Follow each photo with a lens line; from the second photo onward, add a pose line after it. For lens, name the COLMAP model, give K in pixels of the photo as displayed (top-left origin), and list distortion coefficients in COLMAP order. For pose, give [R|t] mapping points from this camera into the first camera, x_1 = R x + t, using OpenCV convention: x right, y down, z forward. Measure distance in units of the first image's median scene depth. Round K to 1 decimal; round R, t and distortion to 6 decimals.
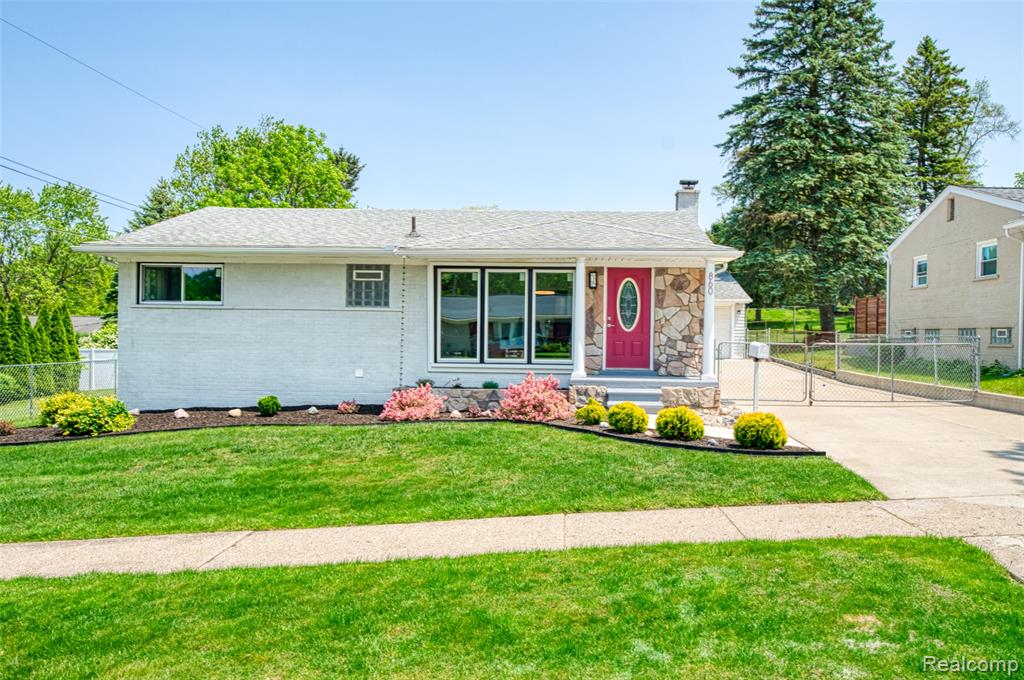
lens RADIAL K [[737.9, 0, 567.9], [0, 737.9, 347.0], [0, 0, 1]] dist [-0.023109, 0.006006]
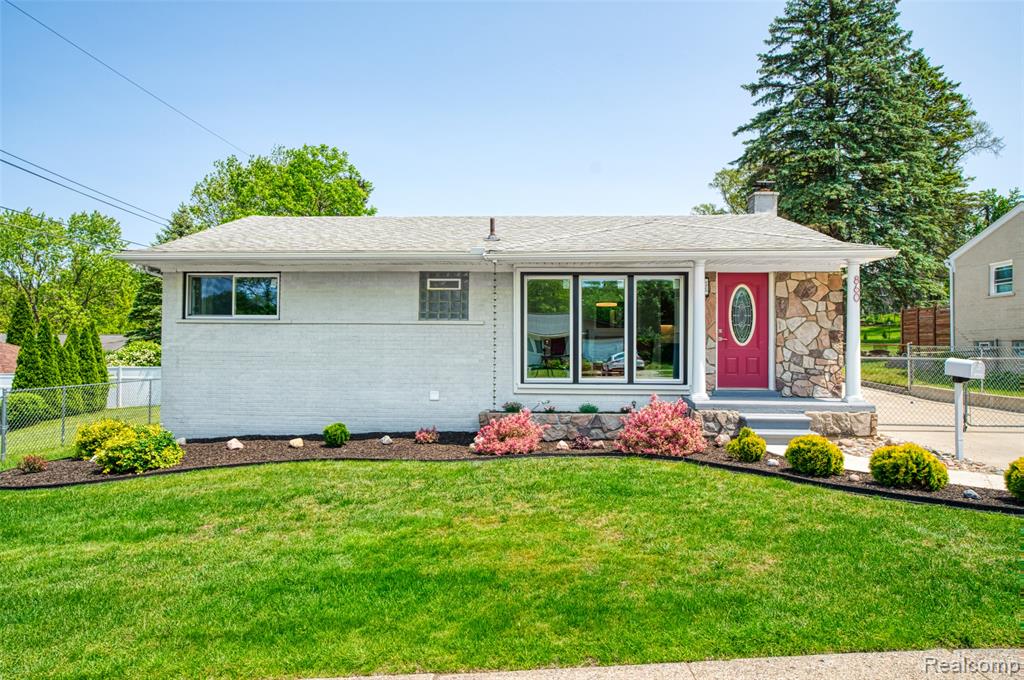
lens RADIAL K [[663.9, 0, 512.0], [0, 663.9, 340.0], [0, 0, 1]] dist [-0.010894, 0.002093]
pose [[0.999532, -0.007813, -0.029591, -0.167382], [0.006952, 0.999553, -0.029092, -0.006945], [0.029805, 0.028873, 0.999139, 0.211707]]
